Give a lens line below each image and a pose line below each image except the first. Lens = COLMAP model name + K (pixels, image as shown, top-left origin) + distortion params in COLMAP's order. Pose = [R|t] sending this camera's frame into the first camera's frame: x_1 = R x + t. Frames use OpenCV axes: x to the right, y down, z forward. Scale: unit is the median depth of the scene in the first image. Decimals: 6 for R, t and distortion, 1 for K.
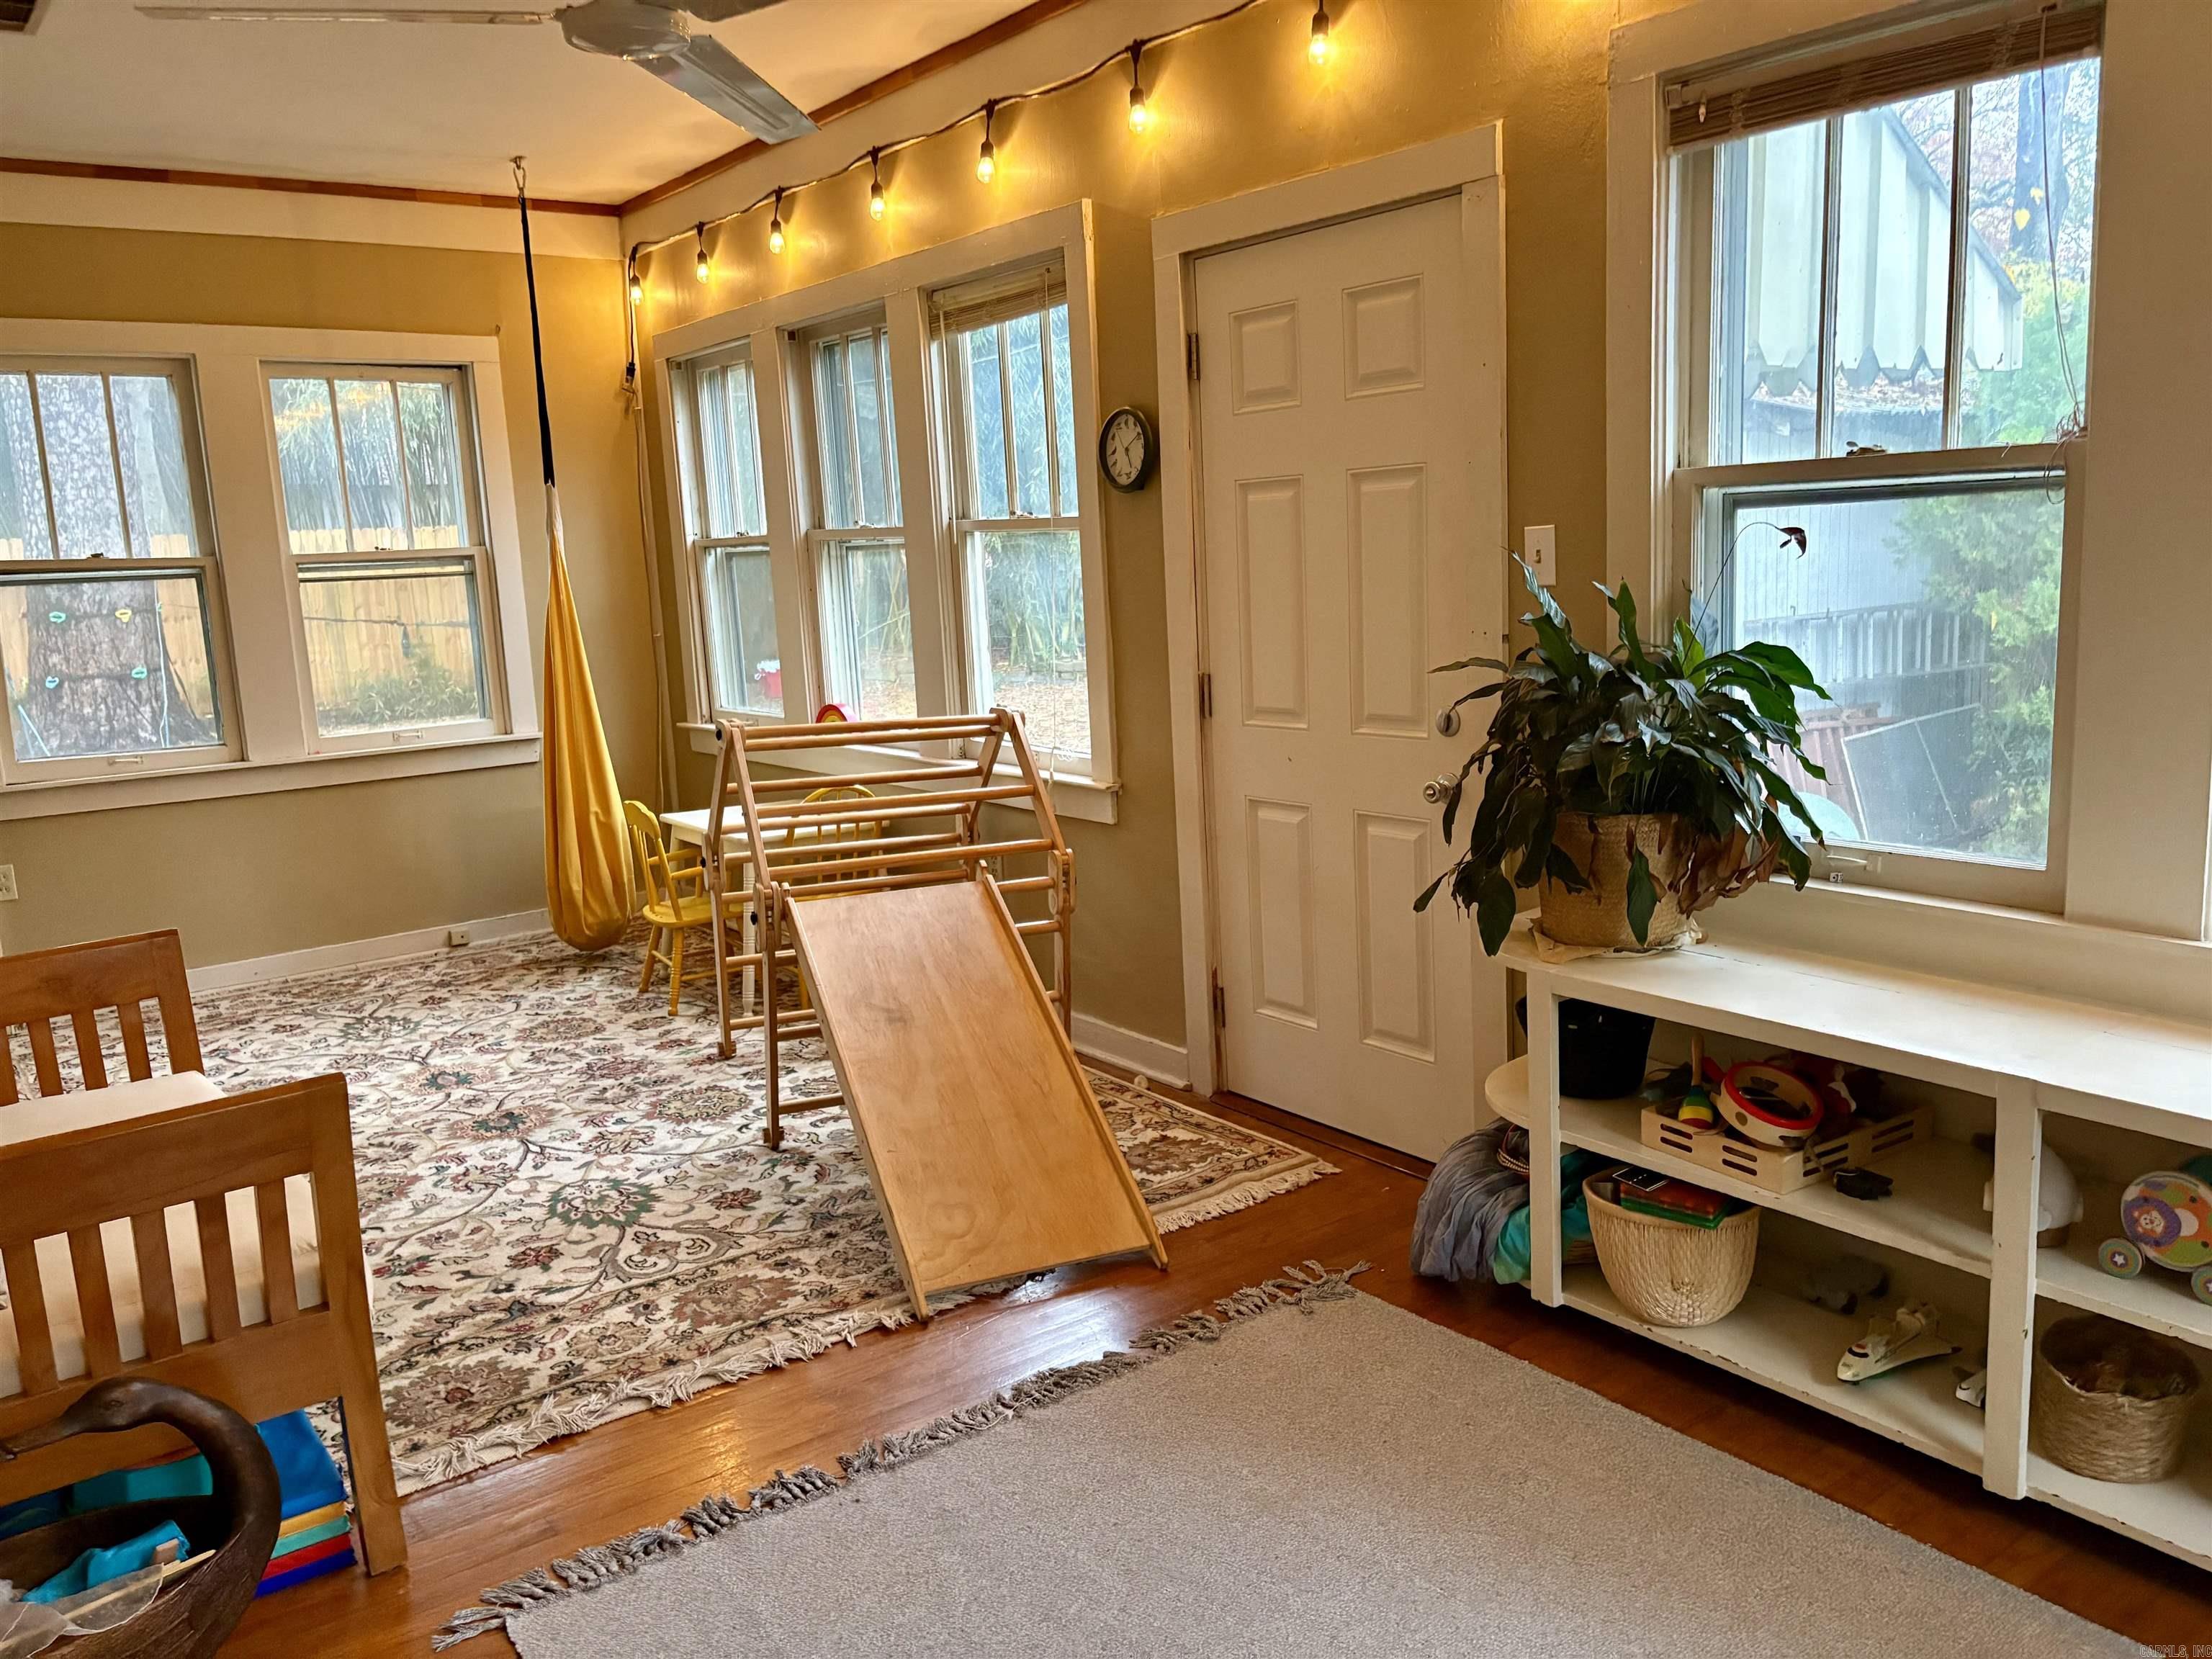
lens RADIAL K [[1662.0, 0, 1106.3], [0, 1662.0, 825.8], [0, 0, 1]] dist [0.045489, -0.053609]
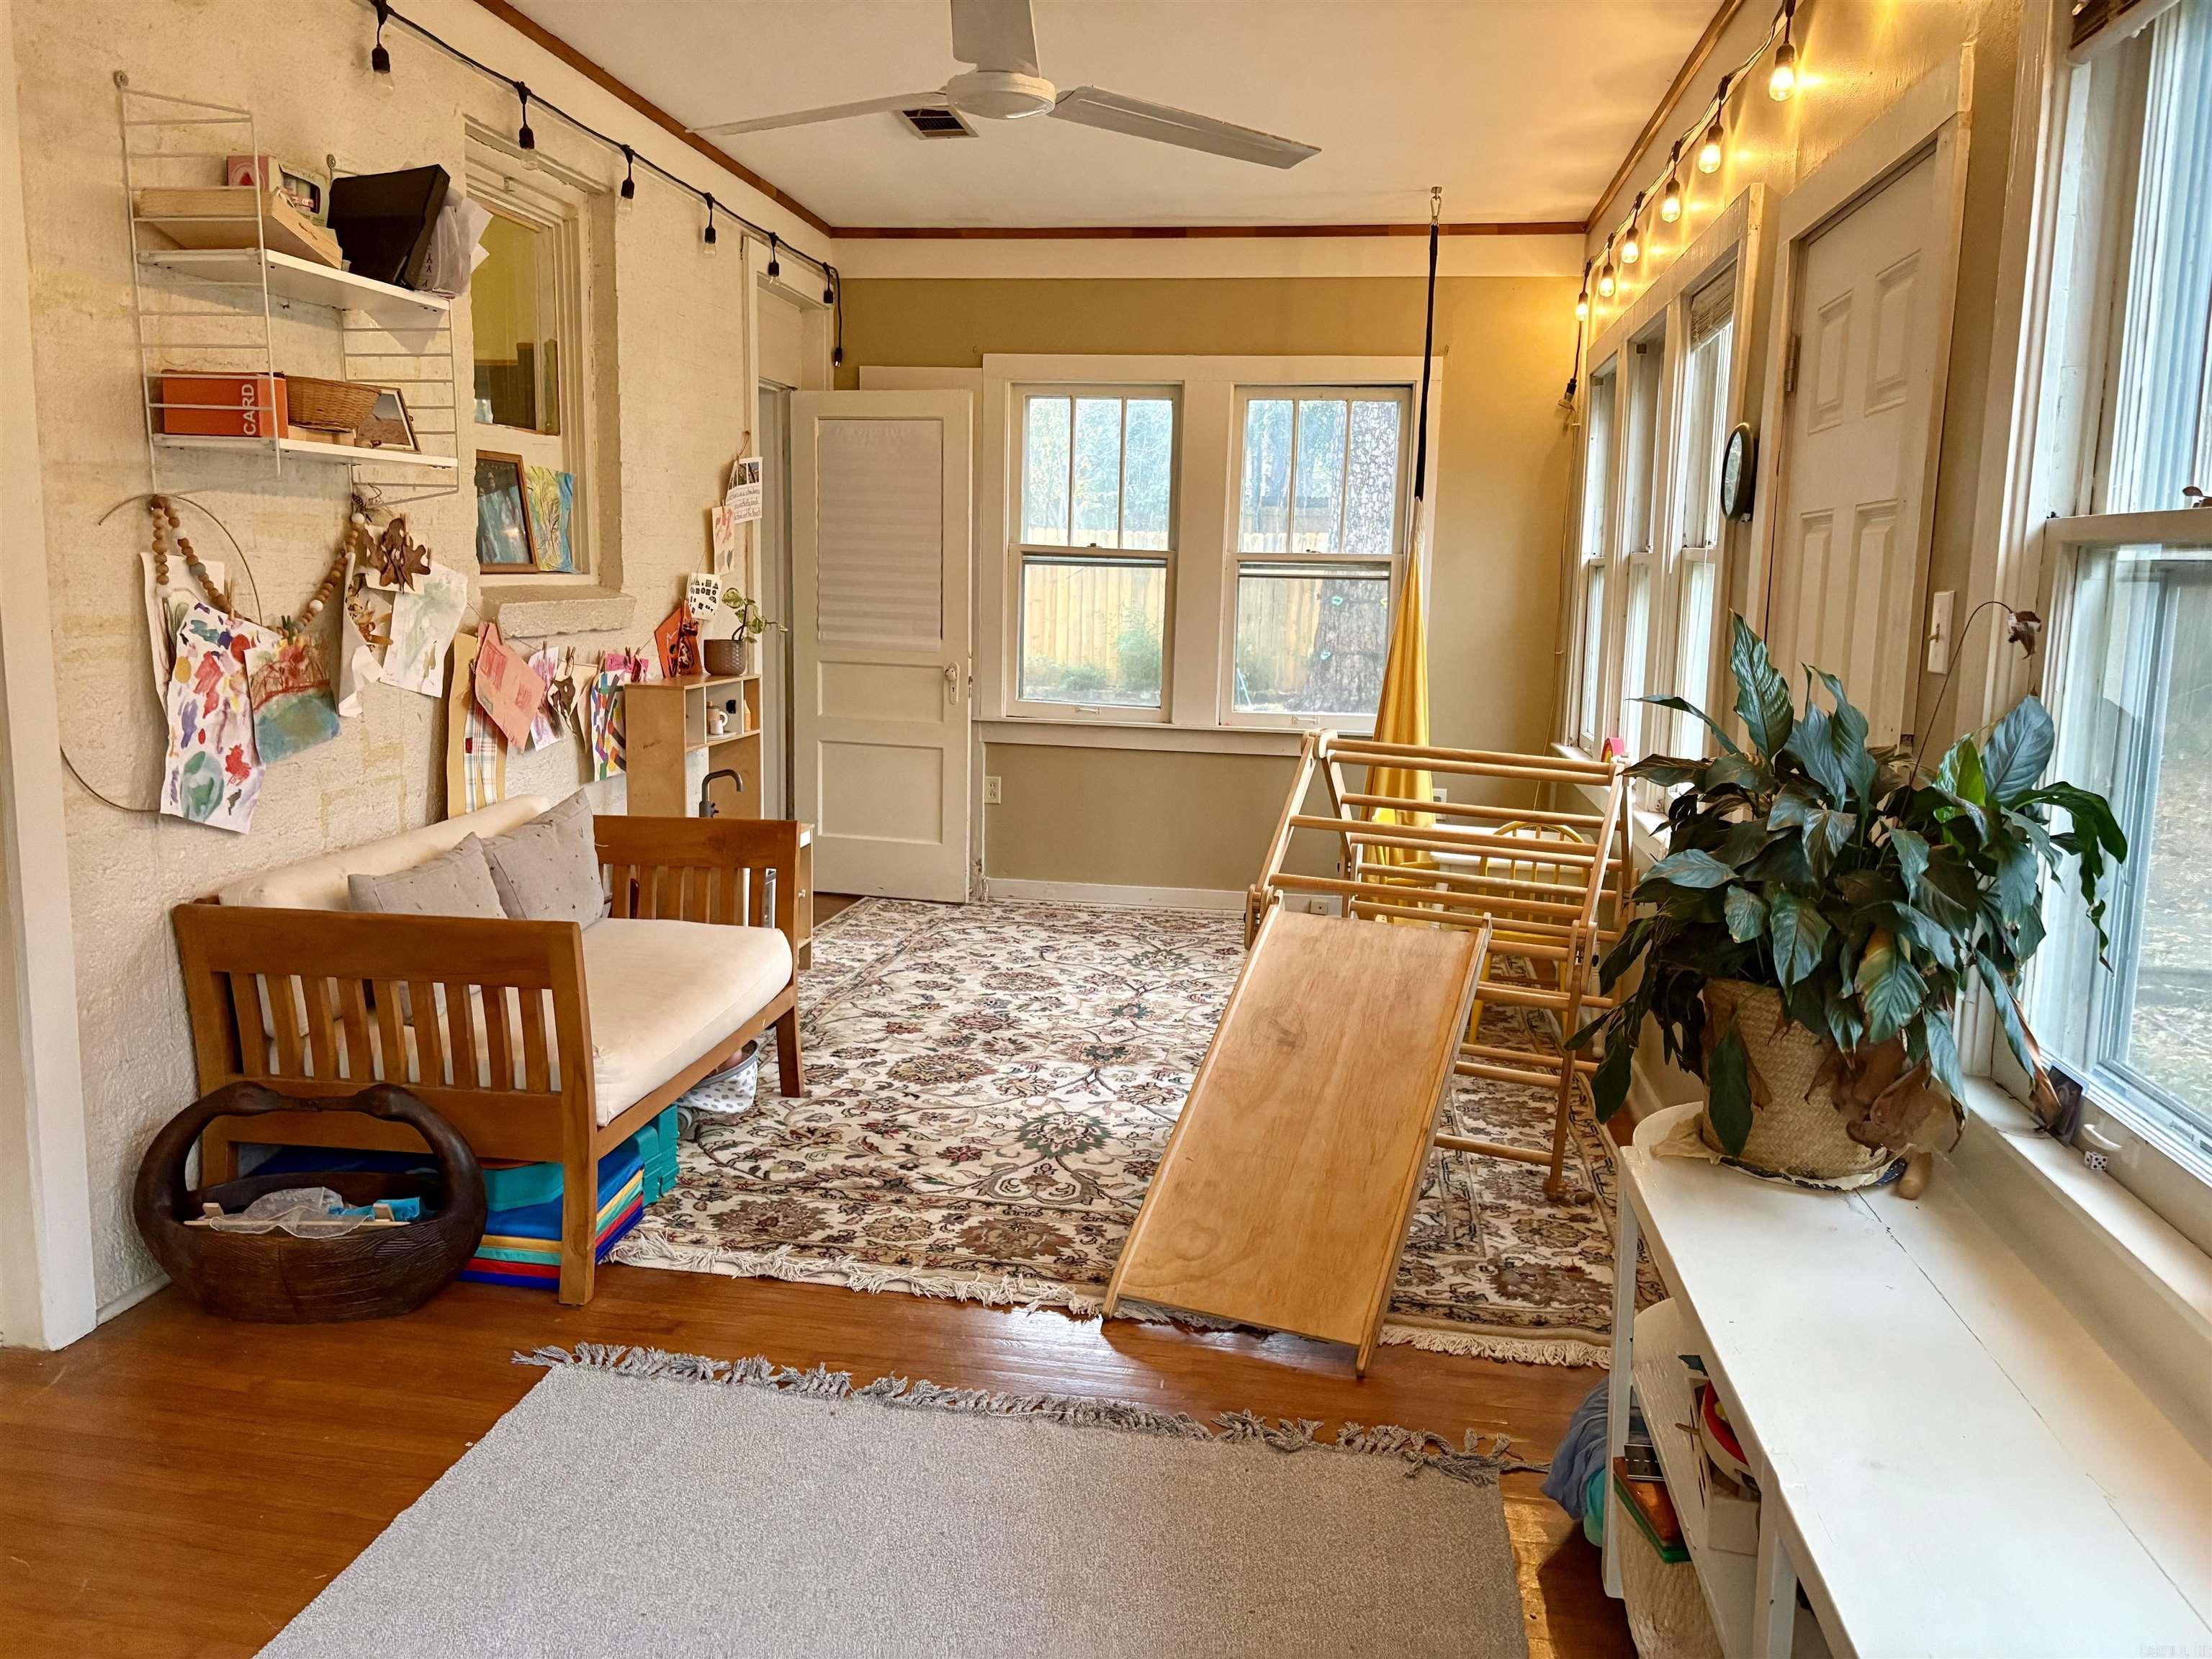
lens RADIAL K [[1662.0, 0, 1145.5], [0, 1662.0, 836.1], [0, 0, 1]] dist [0.045489, -0.053609]
pose [[0.709196, 0.176544, -0.682549, 0.426602], [-0.179915, 0.981404, 0.066905, -0.050072], [0.681668, 0.075352, 0.727771, 0.197217]]
